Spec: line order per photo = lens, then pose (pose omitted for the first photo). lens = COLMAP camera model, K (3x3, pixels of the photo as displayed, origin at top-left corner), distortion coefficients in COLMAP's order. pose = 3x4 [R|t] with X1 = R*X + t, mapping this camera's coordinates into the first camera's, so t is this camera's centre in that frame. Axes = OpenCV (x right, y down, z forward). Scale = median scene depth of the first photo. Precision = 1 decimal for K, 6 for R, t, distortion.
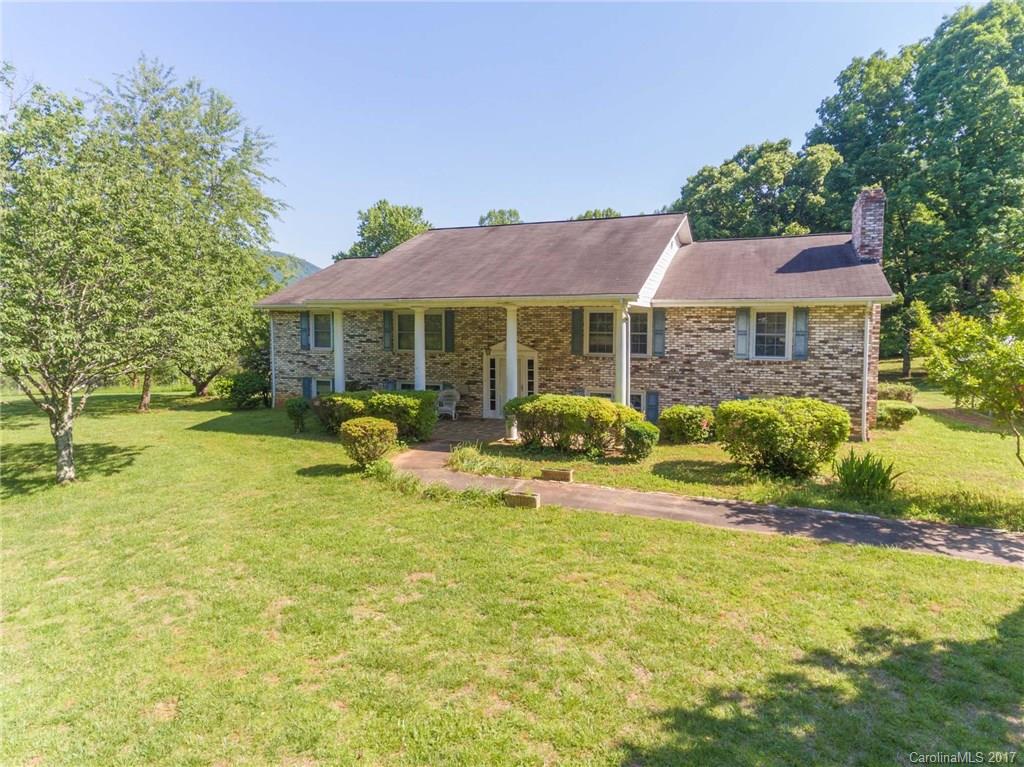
lens RADIAL K [[599.0, 0, 512.0], [0, 599.0, 383.5], [0, 0, 1]] dist [0.034550, 0.000201]
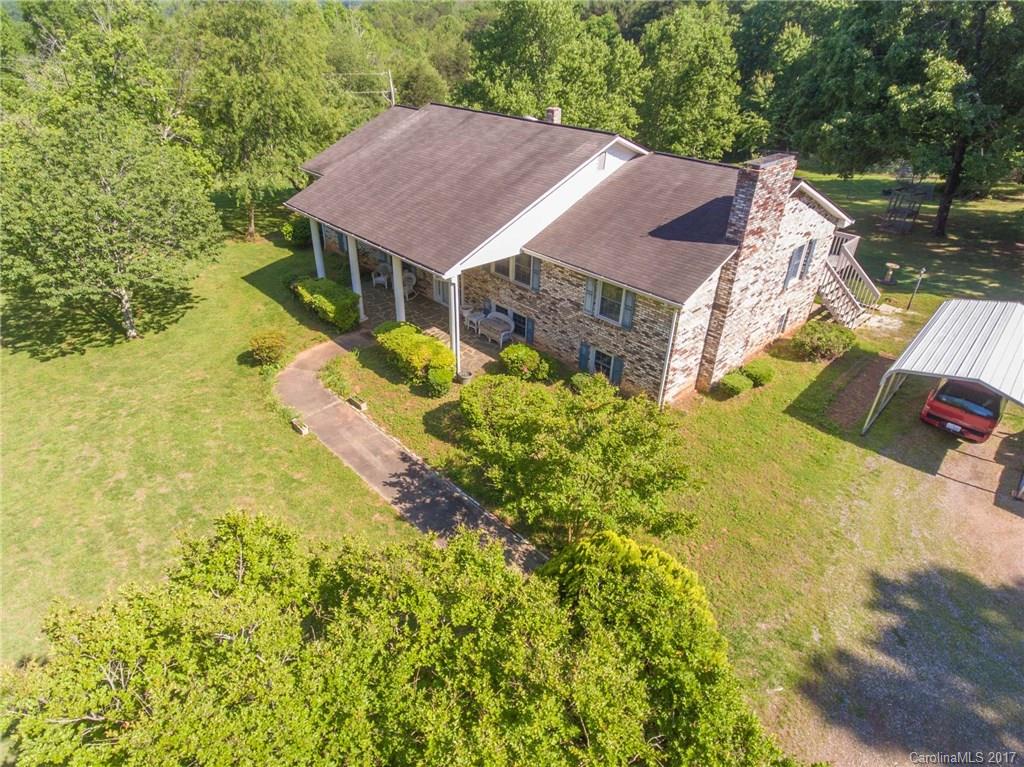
lens RADIAL K [[590.3, 0, 512.0], [0, 590.3, 383.5], [0, 0, 1]] dist [0.002979, 0.000601]
pose [[0.909396, 0.235968, -0.342518, 0.697405], [-0.059658, 0.888980, 0.454044, -0.440498], [0.411631, -0.392472, 0.822512, -0.015166]]
